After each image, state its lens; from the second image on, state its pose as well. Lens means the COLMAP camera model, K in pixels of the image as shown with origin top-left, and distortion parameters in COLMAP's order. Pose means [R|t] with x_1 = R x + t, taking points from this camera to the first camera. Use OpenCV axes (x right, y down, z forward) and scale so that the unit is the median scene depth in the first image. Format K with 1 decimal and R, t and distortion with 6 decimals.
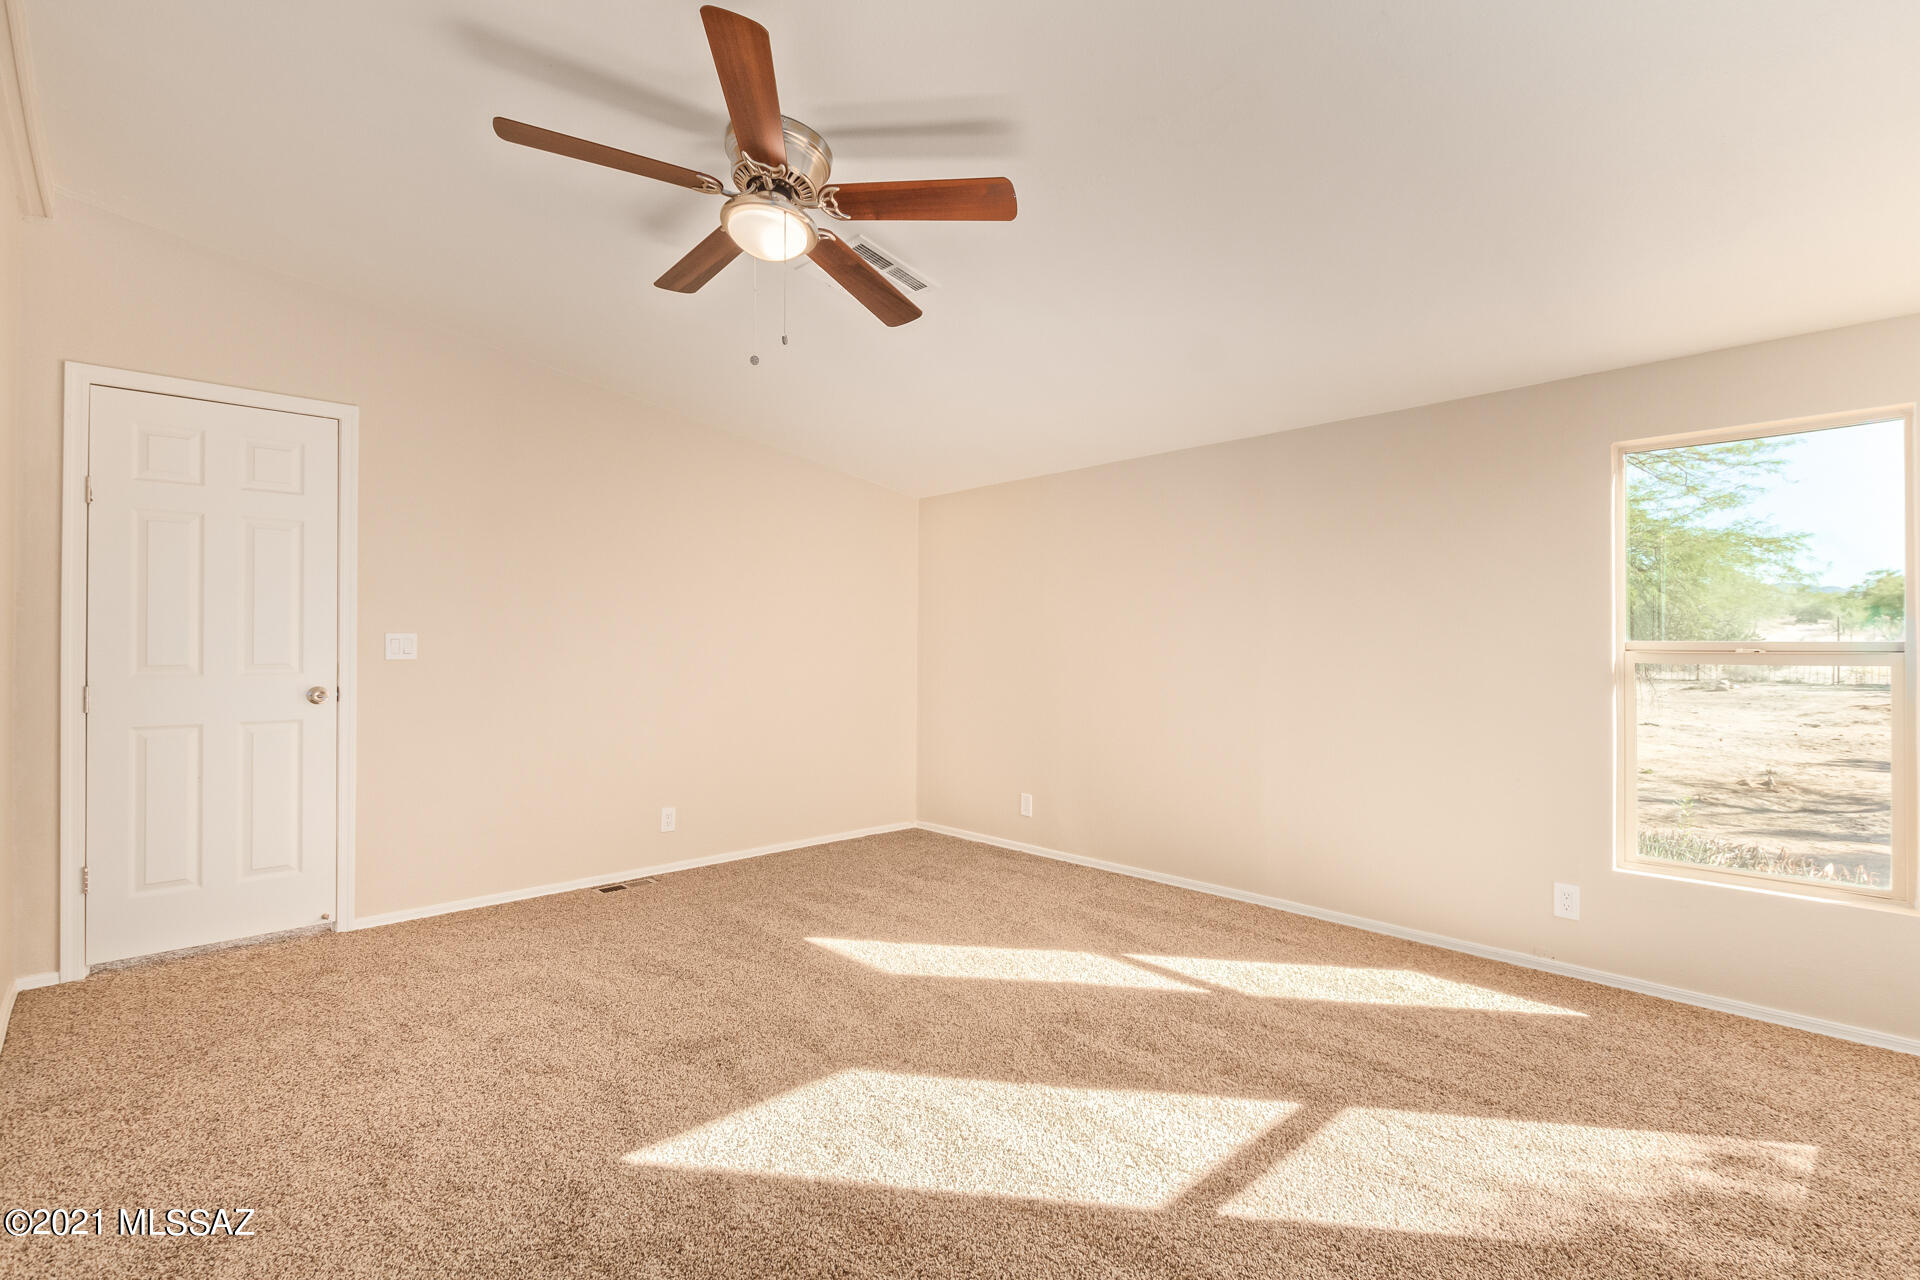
lens RADIAL K [[890.0, 0, 973.3], [0, 890.0, 636.9], [0, 0, 1]] dist [0.006444, -0.003321]
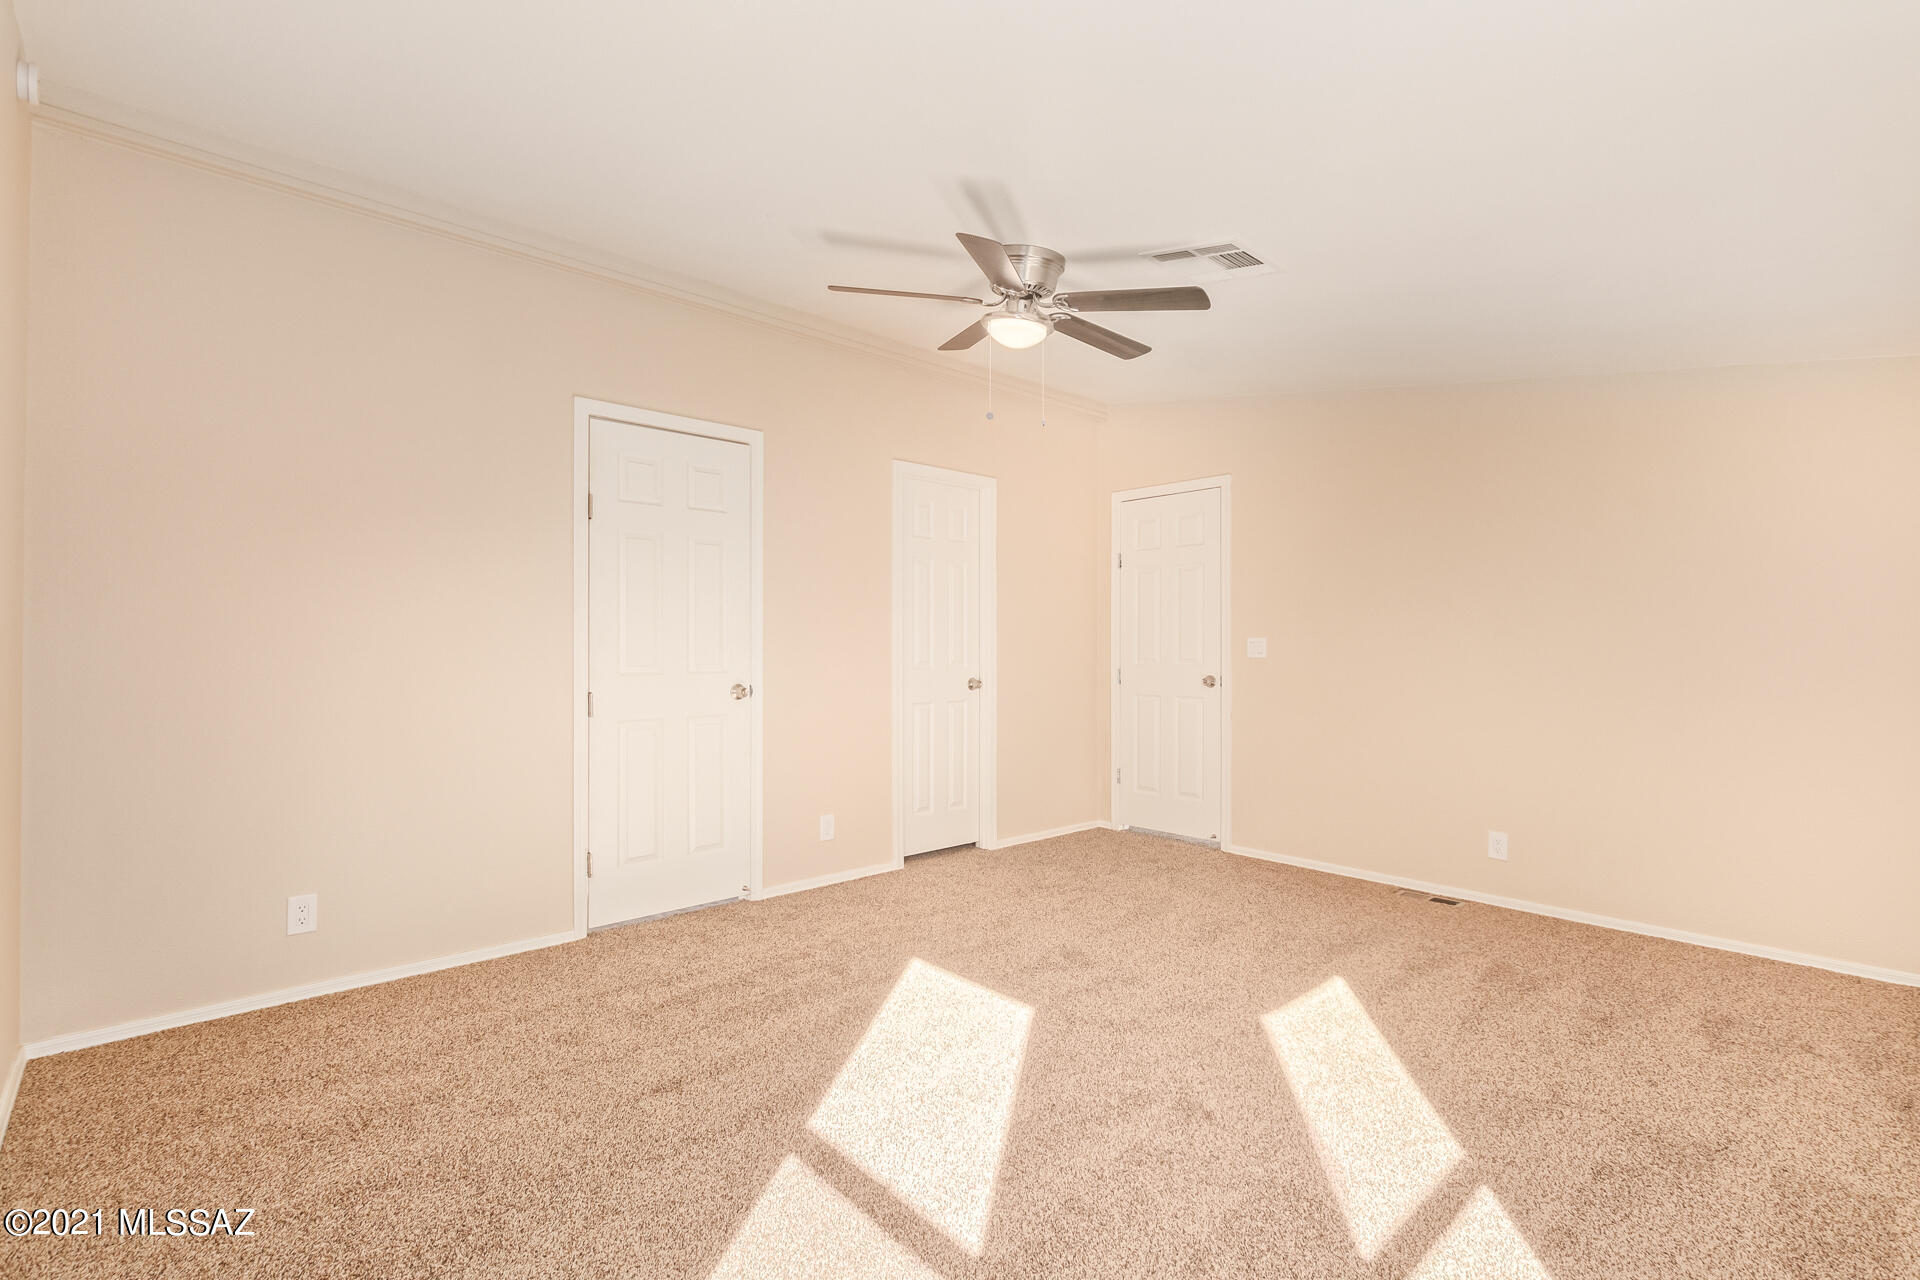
lens RADIAL K [[890.0, 0, 976.9], [0, 890.0, 647.1], [0, 0, 1]] dist [0.006444, -0.003321]
pose [[-0.032355, -0.006890, -0.999453, 0.807719], [0.002087, 0.999974, -0.006961, 0.021464], [0.999474, -0.002311, -0.032340, 0.752667]]
